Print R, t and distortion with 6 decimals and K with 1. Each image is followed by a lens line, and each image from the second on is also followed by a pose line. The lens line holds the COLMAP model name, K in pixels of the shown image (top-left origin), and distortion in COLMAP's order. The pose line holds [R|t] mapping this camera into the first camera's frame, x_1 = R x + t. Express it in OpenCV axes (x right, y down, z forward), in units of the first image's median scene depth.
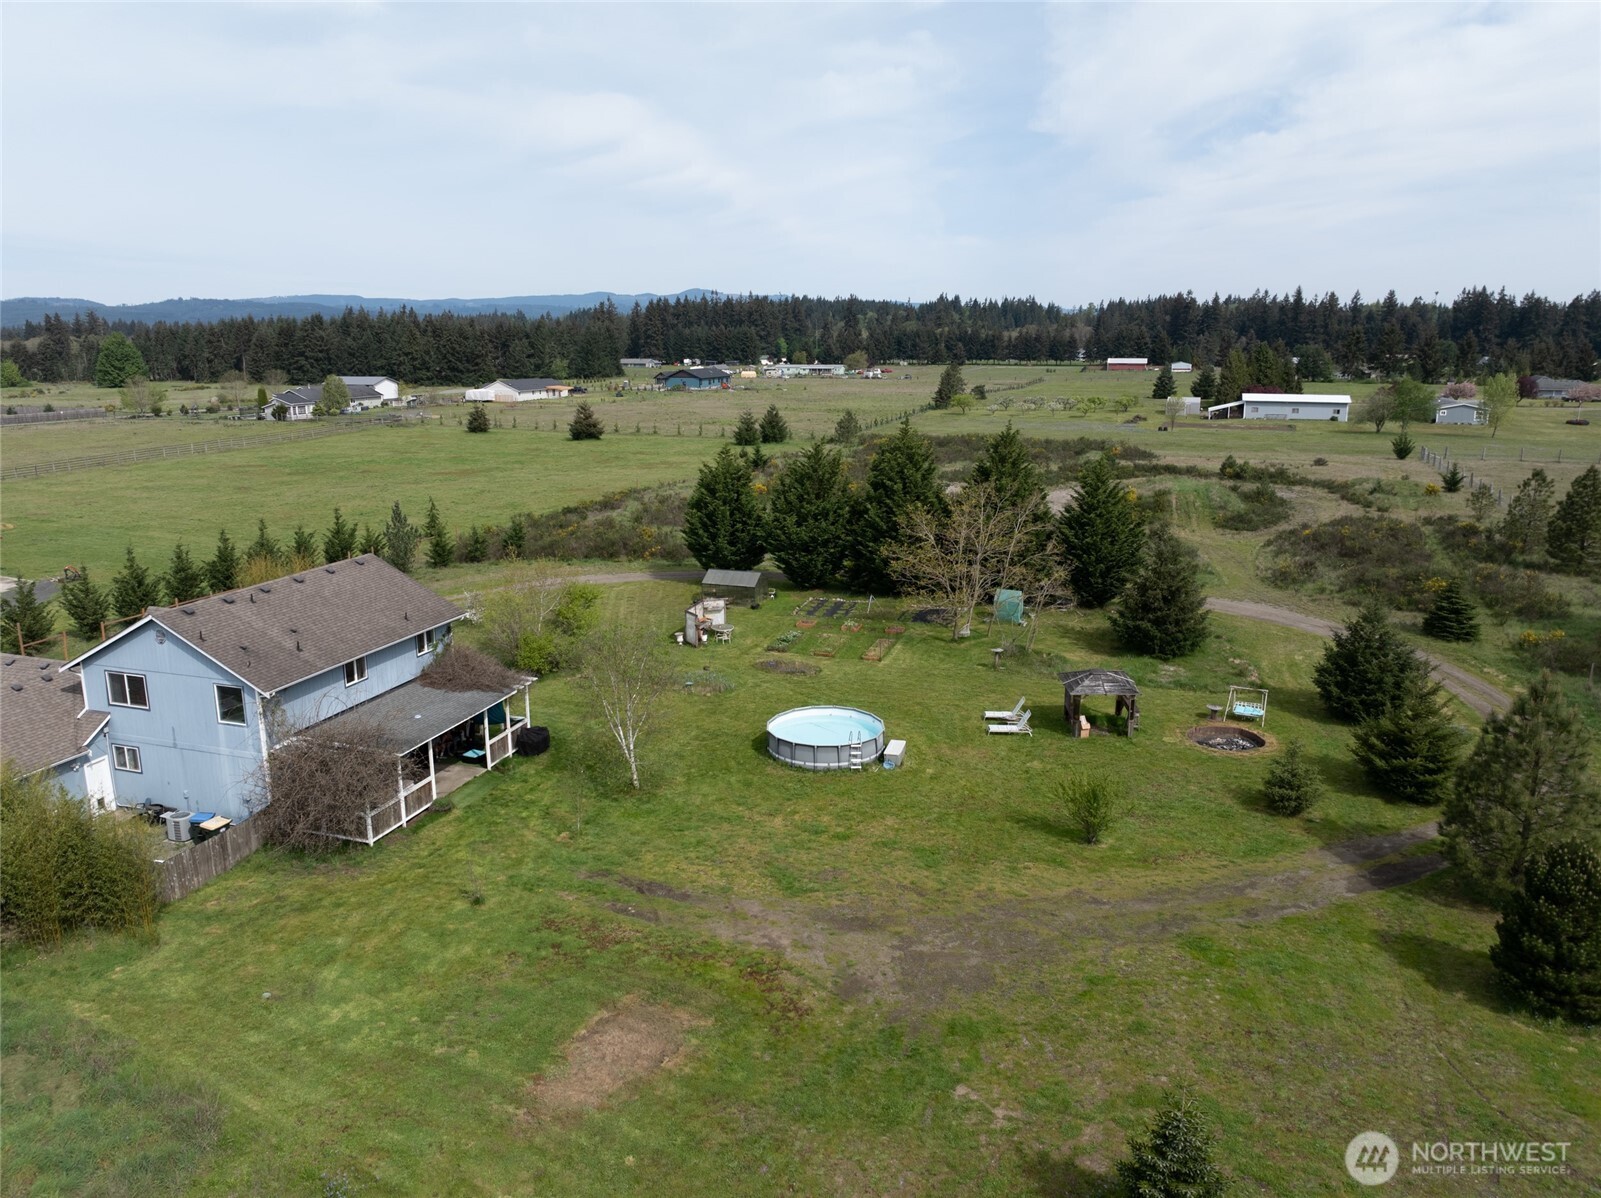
lens RADIAL K [[1129.1, 0, 800.5], [0, 1129.1, 599.0], [0, 0, 1]] dist [-0.072866, 0.042387]
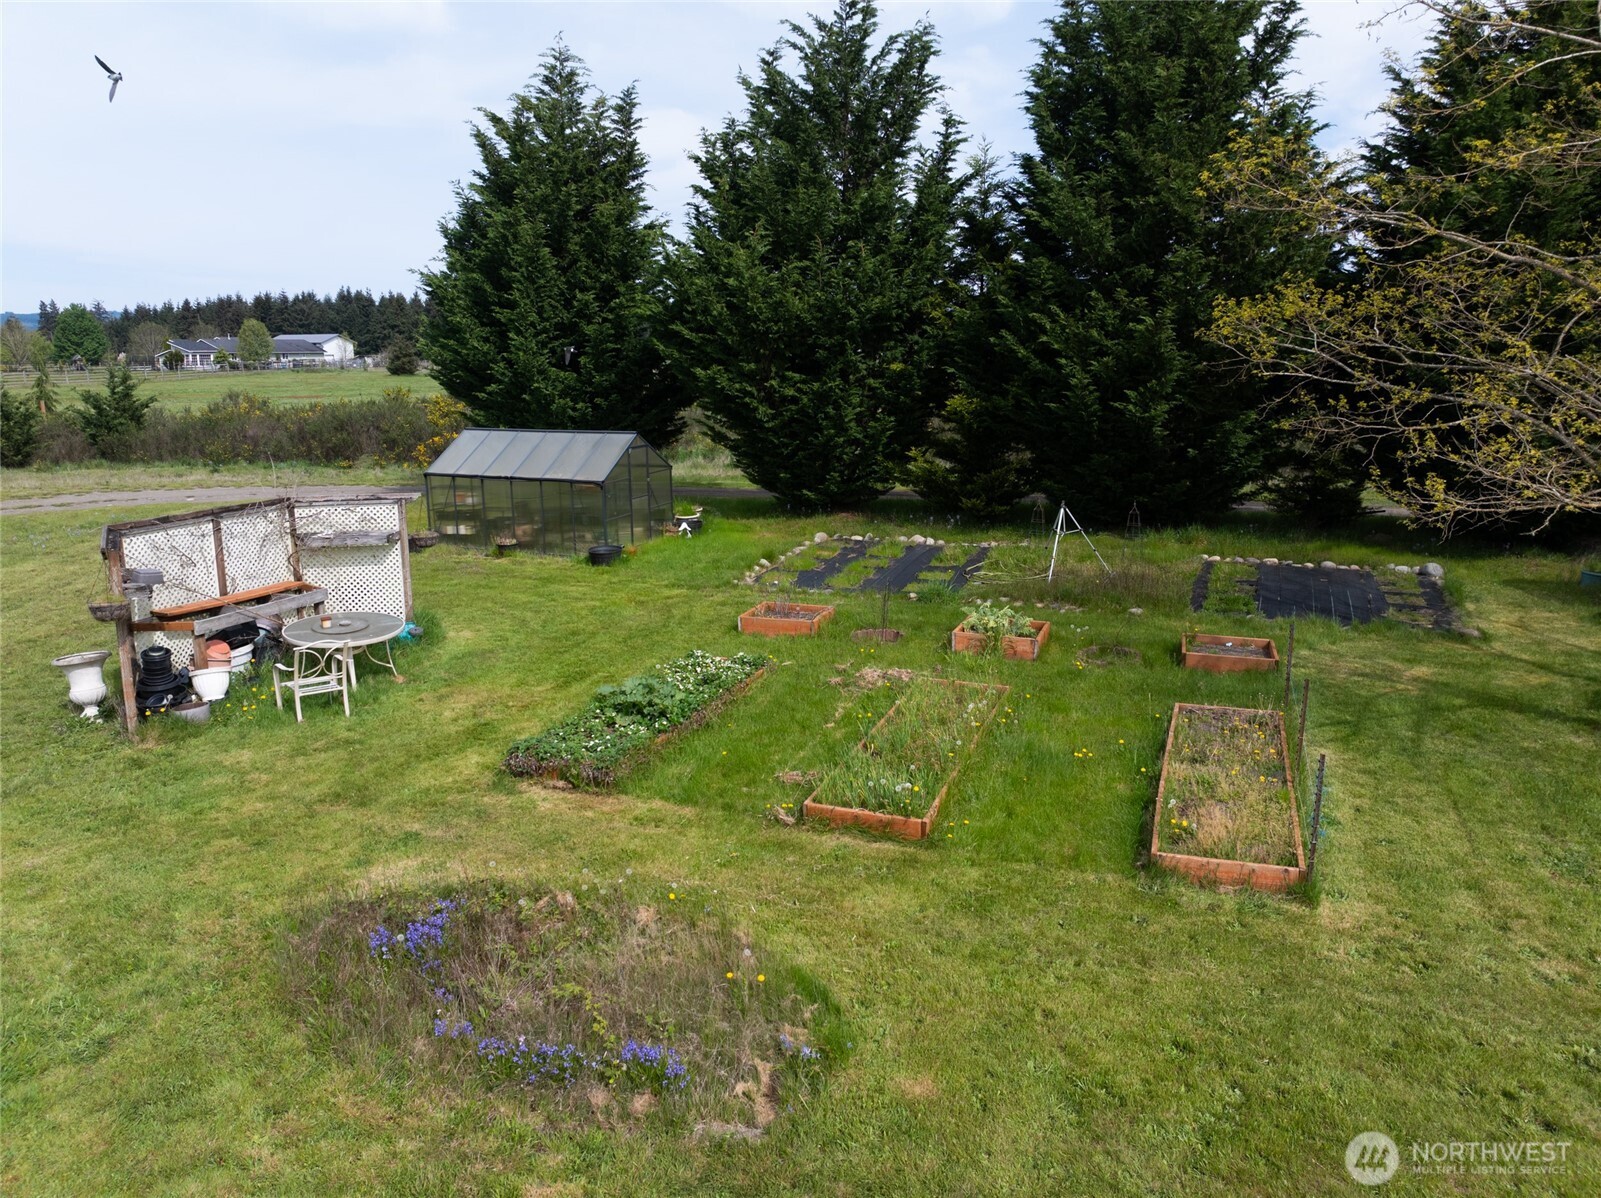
lens RADIAL K [[1129.1, 0, 800.5], [0, 1129.1, 599.0], [0, 0, 1]] dist [-0.072866, 0.042387]
pose [[0.999274, 0.009928, -0.036793, 0.014853], [-0.010437, 0.999852, -0.013665, 0.019472], [0.036652, 0.014039, 0.999229, 0.725209]]
